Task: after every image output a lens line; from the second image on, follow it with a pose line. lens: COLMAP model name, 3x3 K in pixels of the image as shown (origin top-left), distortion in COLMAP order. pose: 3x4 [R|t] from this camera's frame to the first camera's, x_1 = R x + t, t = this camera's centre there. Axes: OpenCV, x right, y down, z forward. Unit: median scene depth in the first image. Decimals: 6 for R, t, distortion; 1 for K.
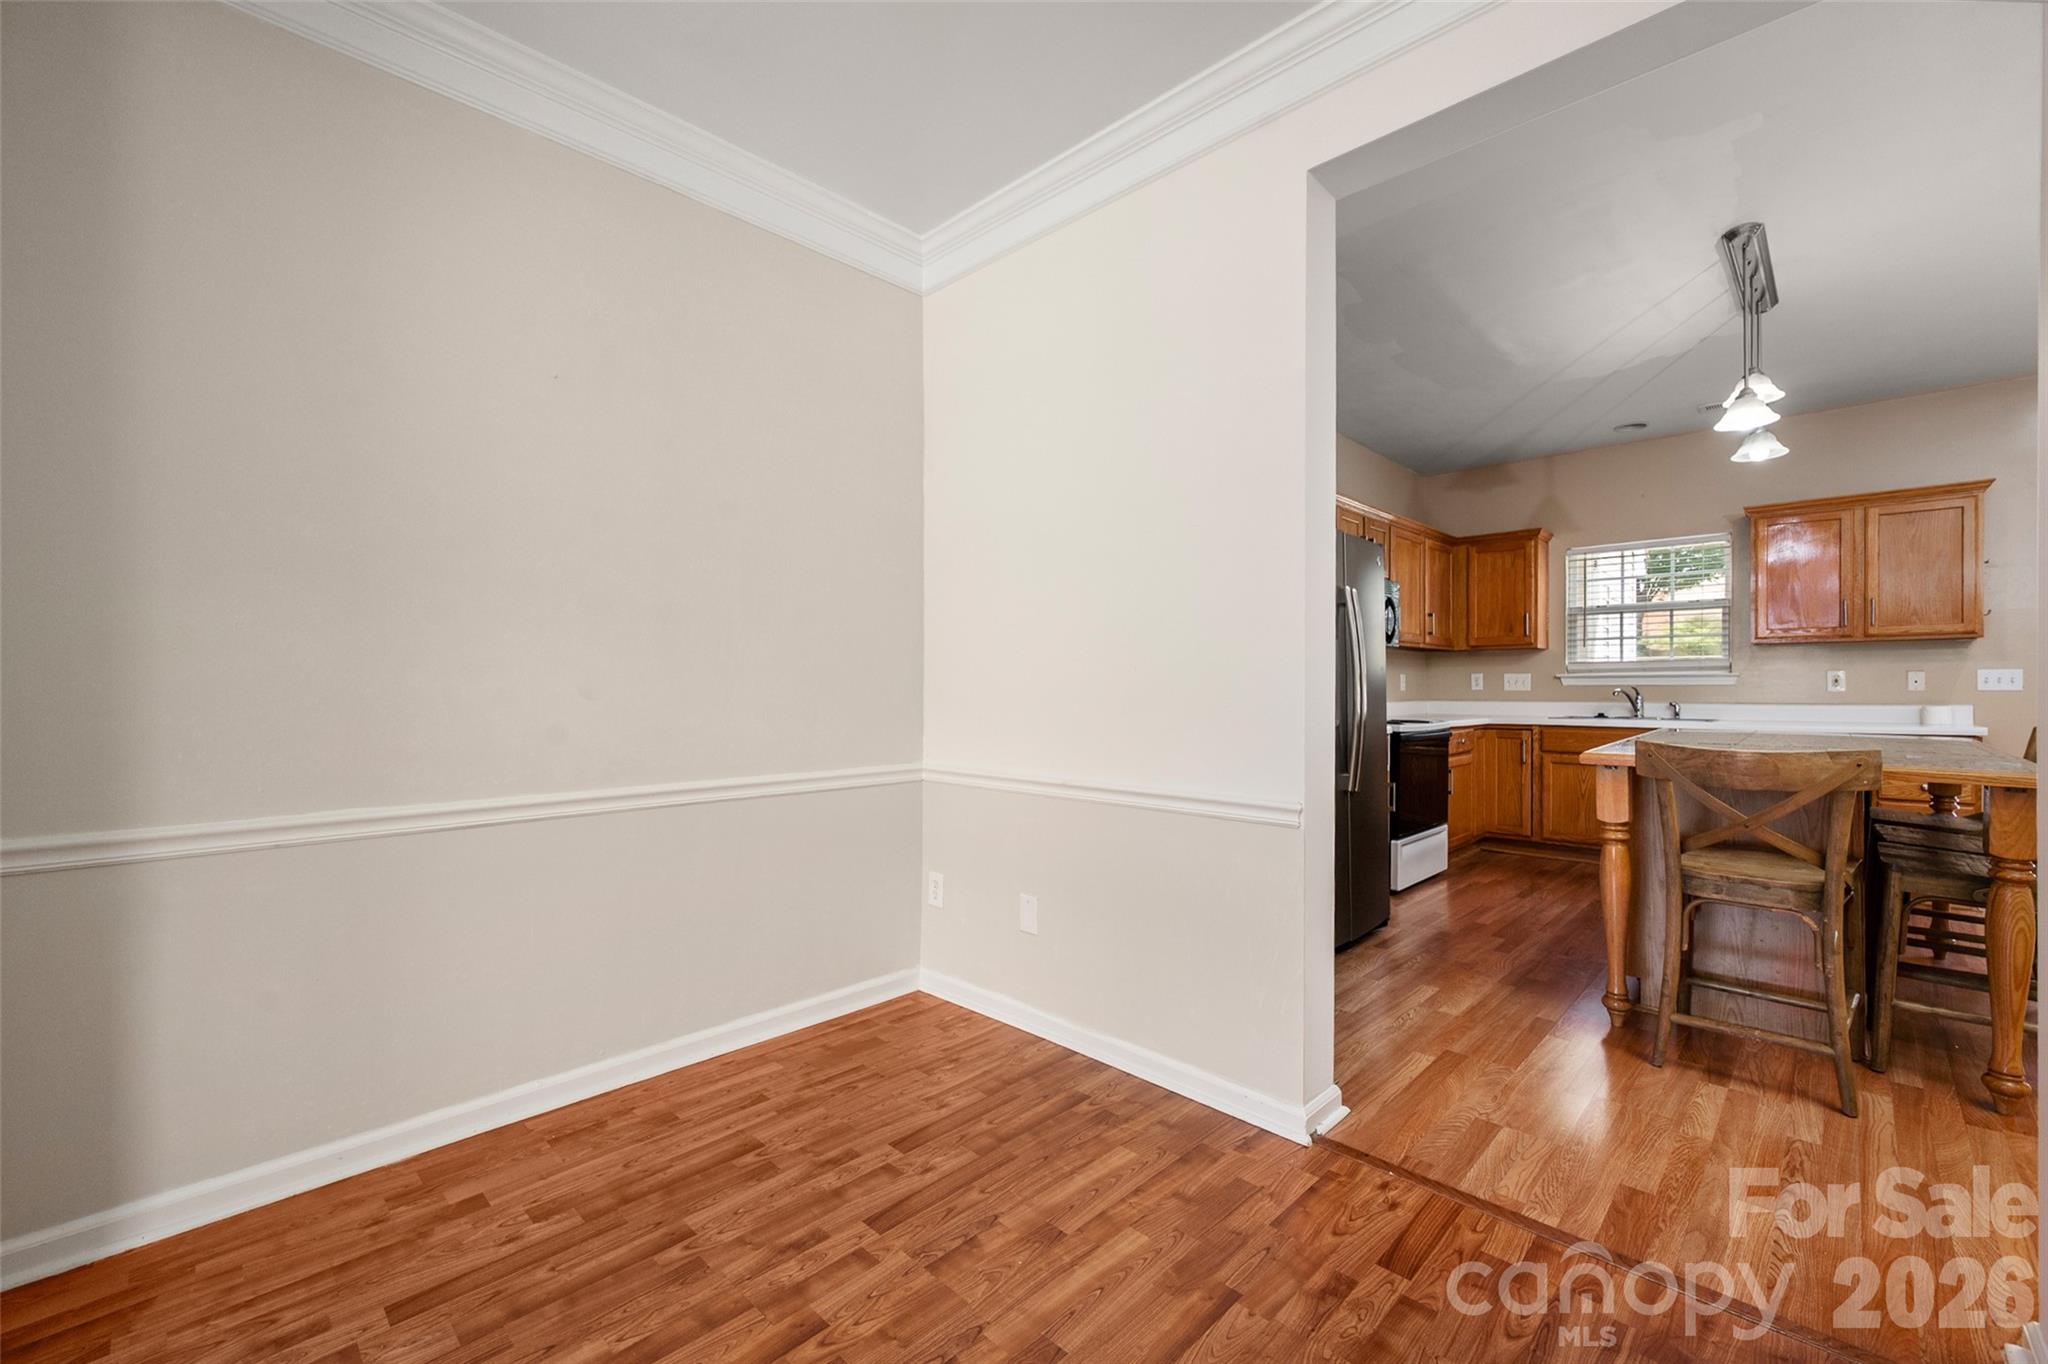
lens RADIAL K [[816.5, 0, 1041.0], [0, 816.5, 688.1], [0, 0, 1]] dist [-0.004188, 0.001461]
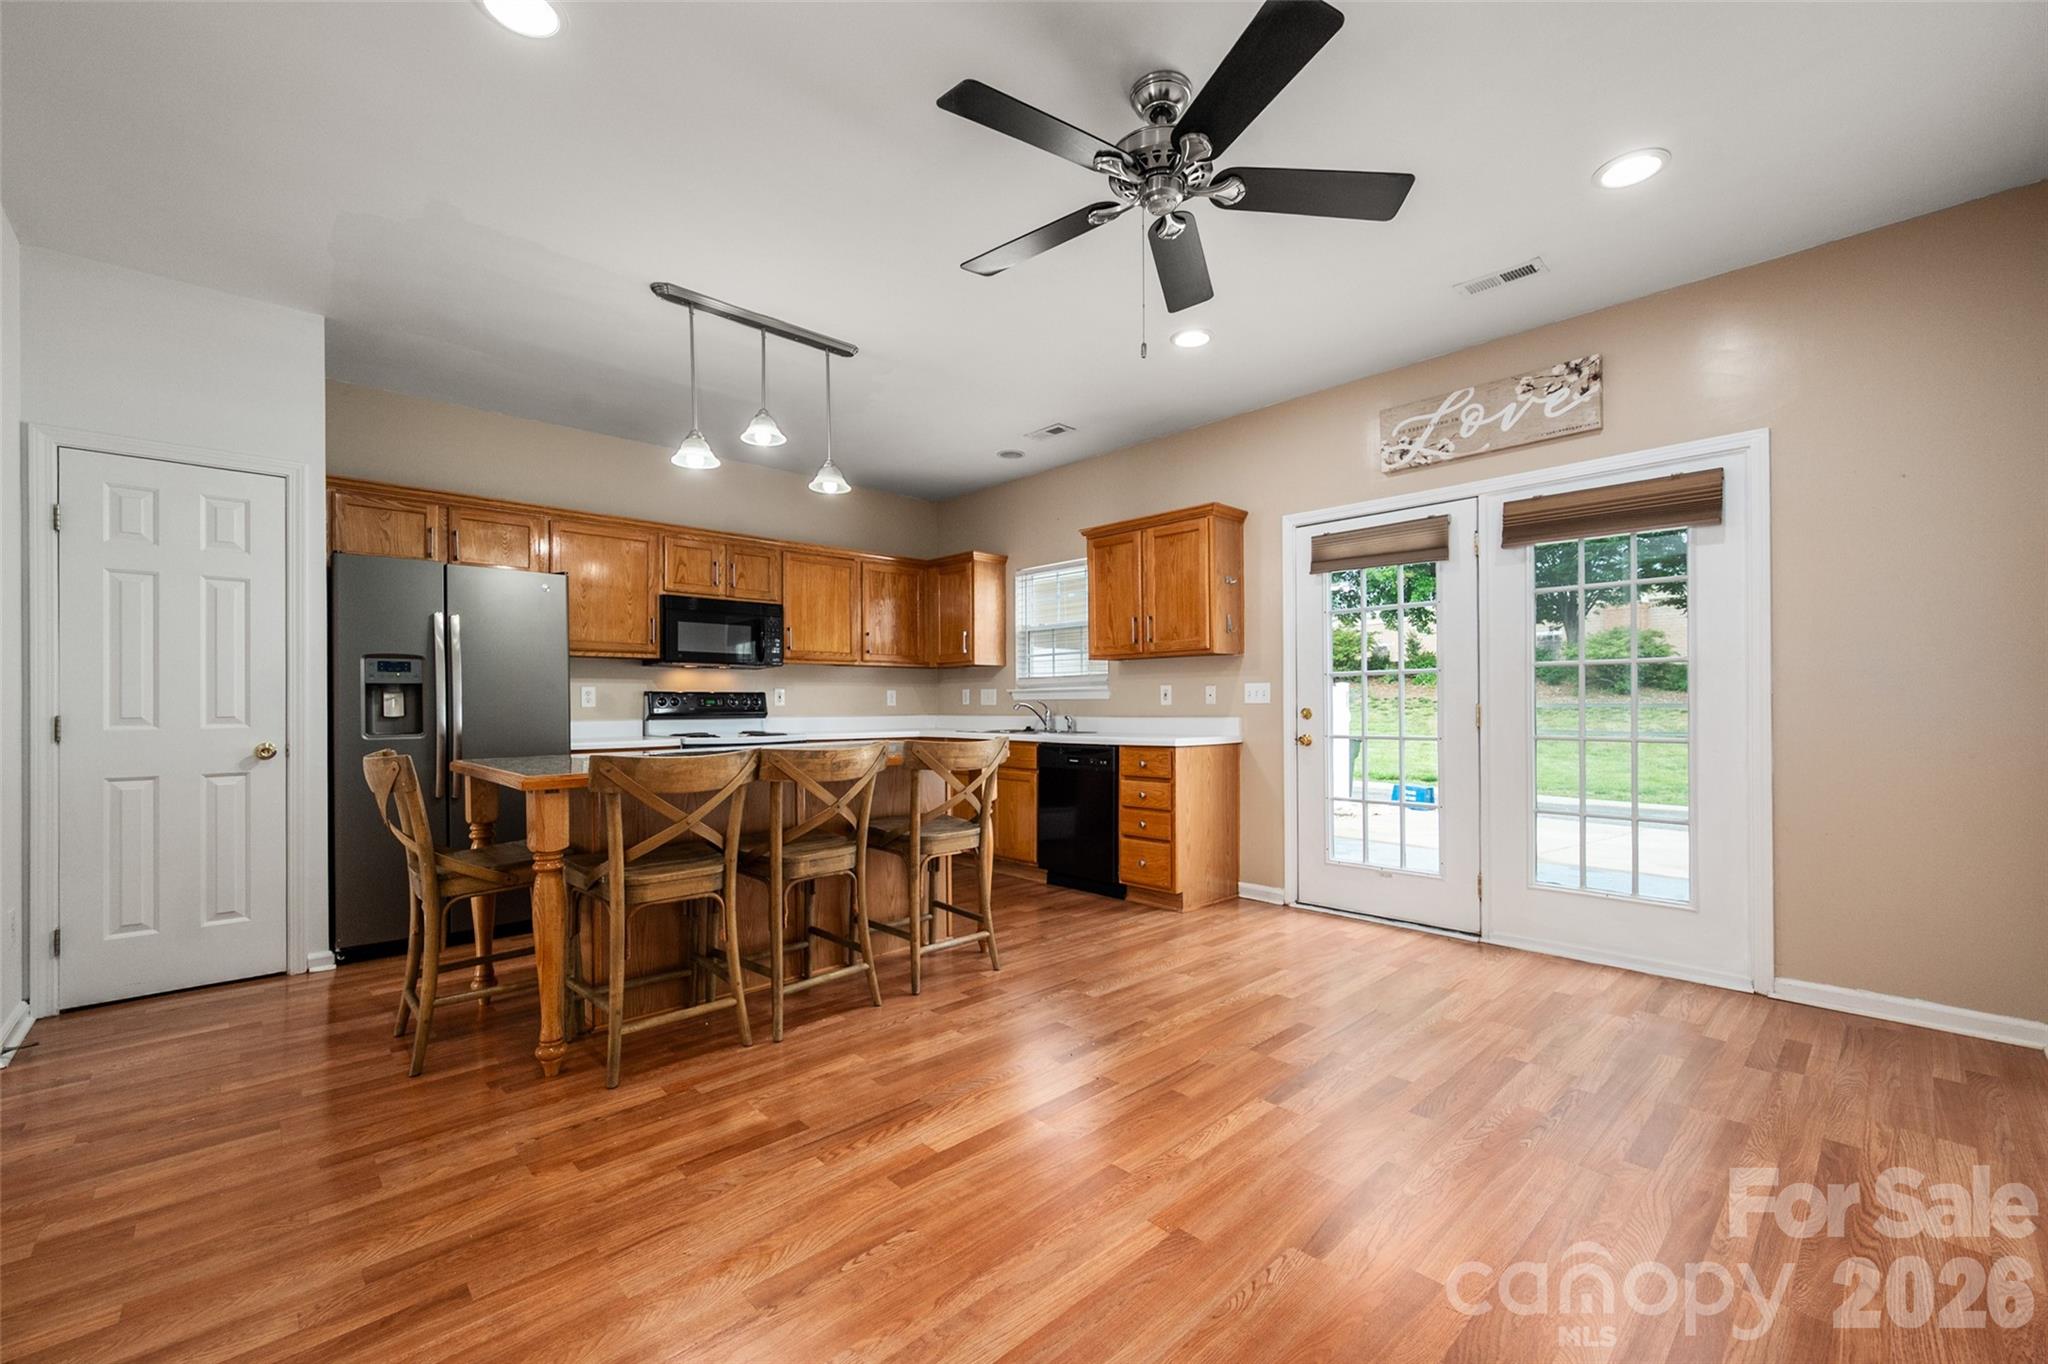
lens RADIAL K [[816.5, 0, 1003.9], [0, 816.5, 698.1], [0, 0, 1]] dist [-0.004188, 0.001461]
pose [[0.998357, -0.005520, -0.057028, 1.032823], [0.005266, 0.999976, -0.004611, -0.001353], [0.057052, 0.004303, 0.998362, -0.073670]]
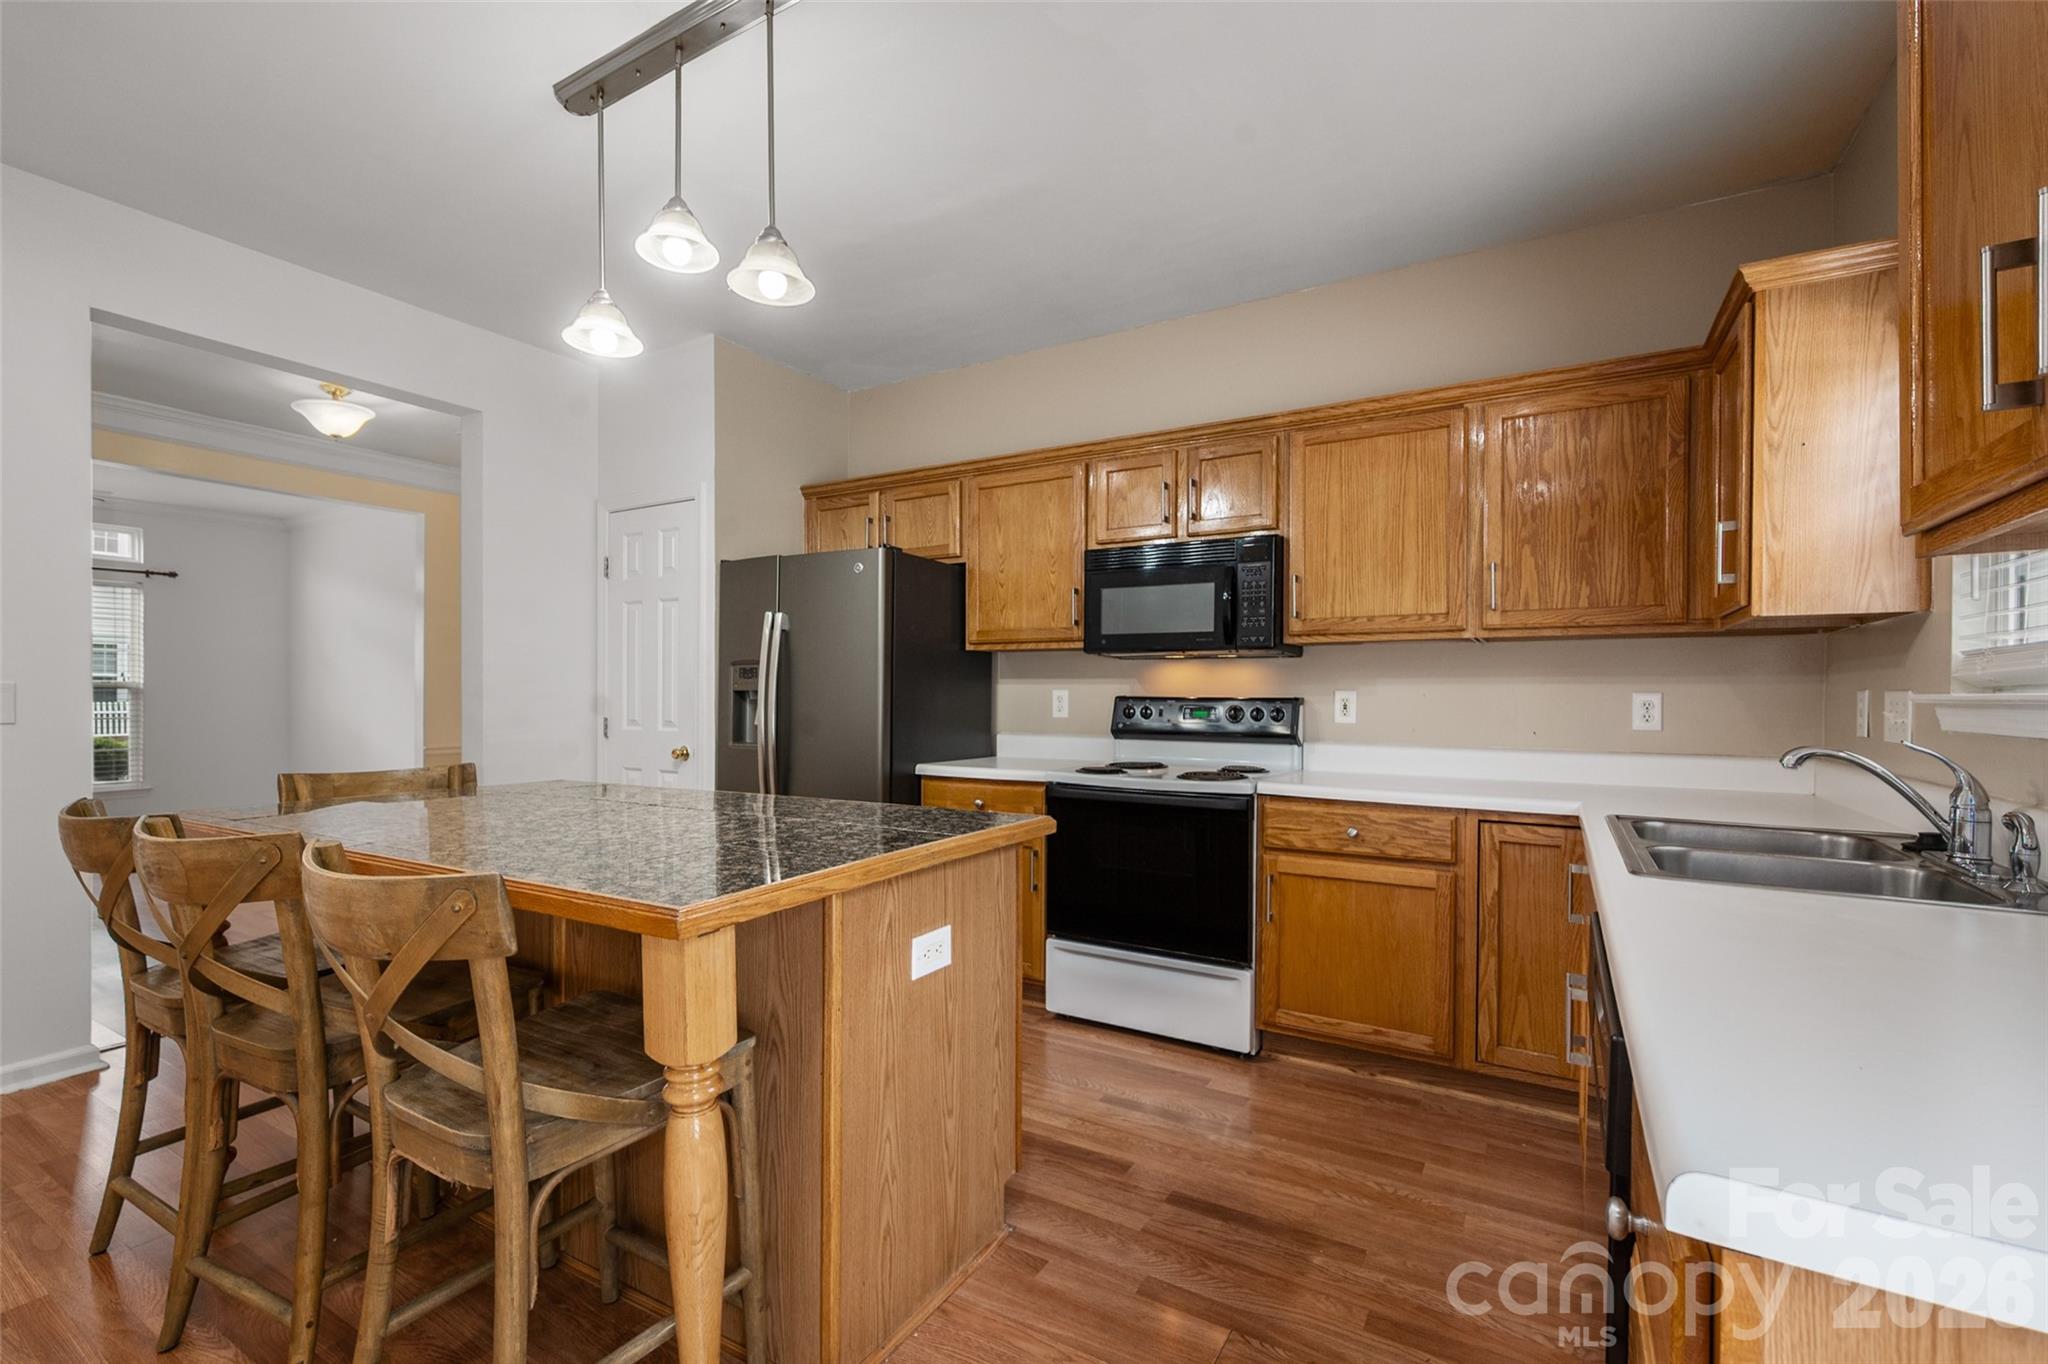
lens RADIAL K [[862.1, 0, 1039.7], [0, 862.1, 694.5], [0, 0, 1]] dist [-0.002580, 0.000514]
pose [[0.253211, 0.000778, -0.967411, 1.288614], [-0.001763, 0.999998, 0.000343, -0.023919], [0.967409, 0.001619, 0.253212, 0.905576]]
